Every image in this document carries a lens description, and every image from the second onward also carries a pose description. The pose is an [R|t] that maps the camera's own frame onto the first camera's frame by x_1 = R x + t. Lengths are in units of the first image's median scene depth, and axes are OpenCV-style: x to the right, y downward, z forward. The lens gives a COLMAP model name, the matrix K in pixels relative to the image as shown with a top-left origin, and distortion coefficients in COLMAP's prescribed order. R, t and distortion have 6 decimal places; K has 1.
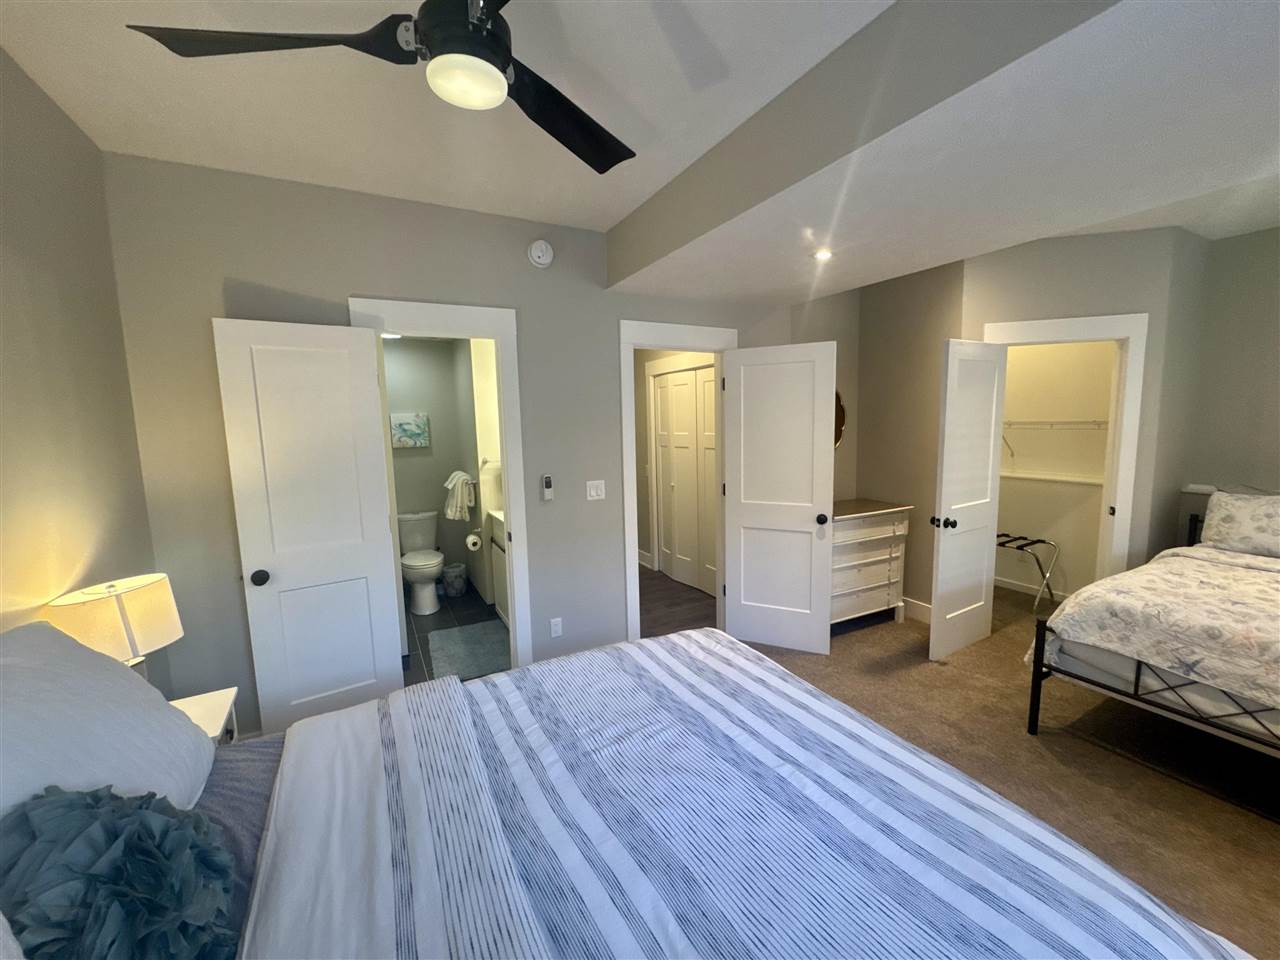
lens RADIAL K [[512.4, 0, 631.3], [0, 512.4, 484.2], [0, 0, 1]] dist [0.000051, 0.000000]
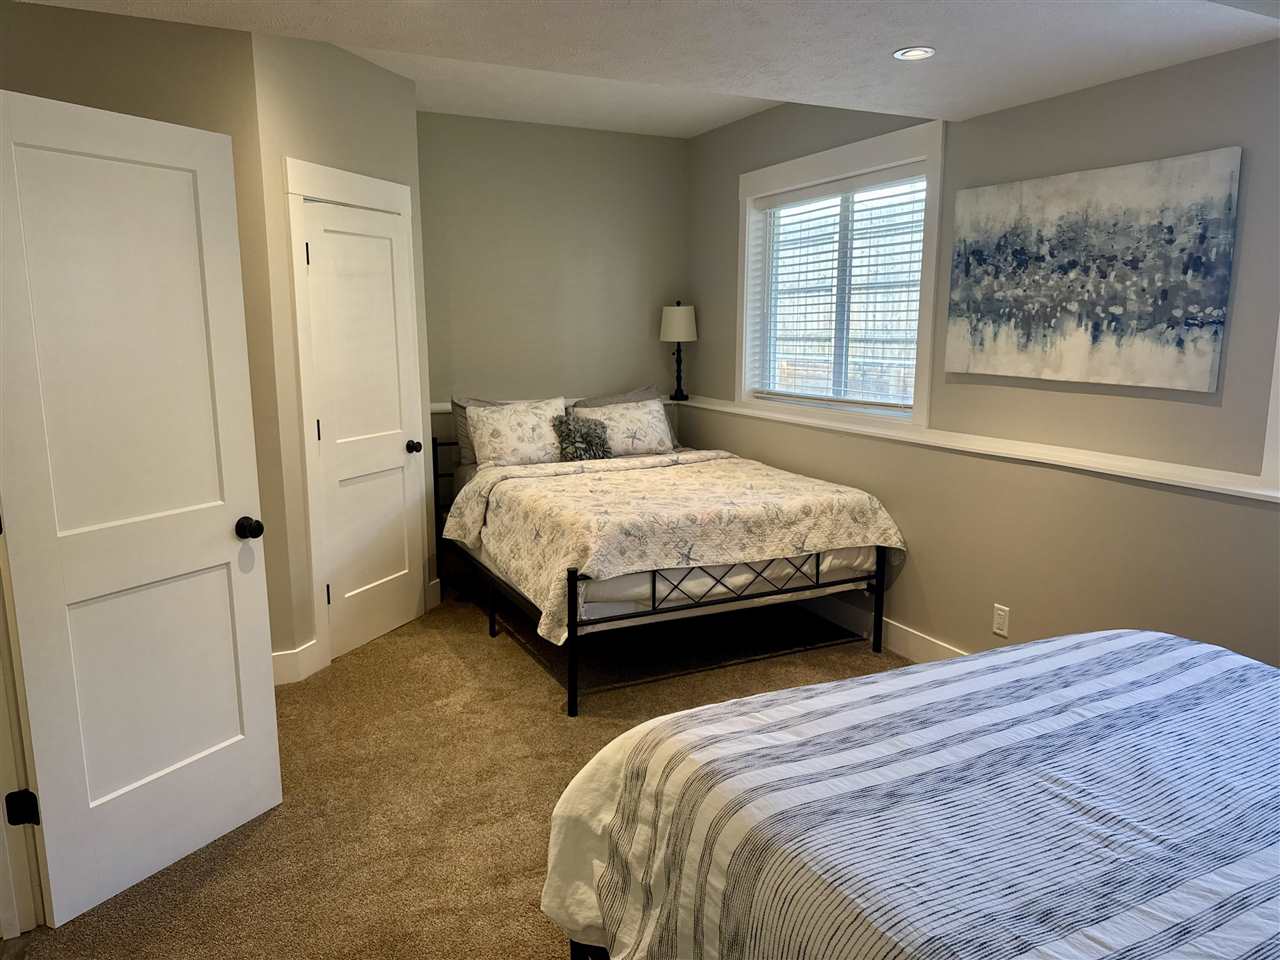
lens RADIAL K [[893.3, 0, 632.9], [0, 893.3, 477.5], [0, 0, 1]] dist [0.018942, -0.019078]
pose [[0.036153, -0.149715, 0.988068, -0.892019], [0.124517, 0.981684, 0.144192, -0.111653], [-0.991559, 0.117819, 0.054133, 1.245680]]
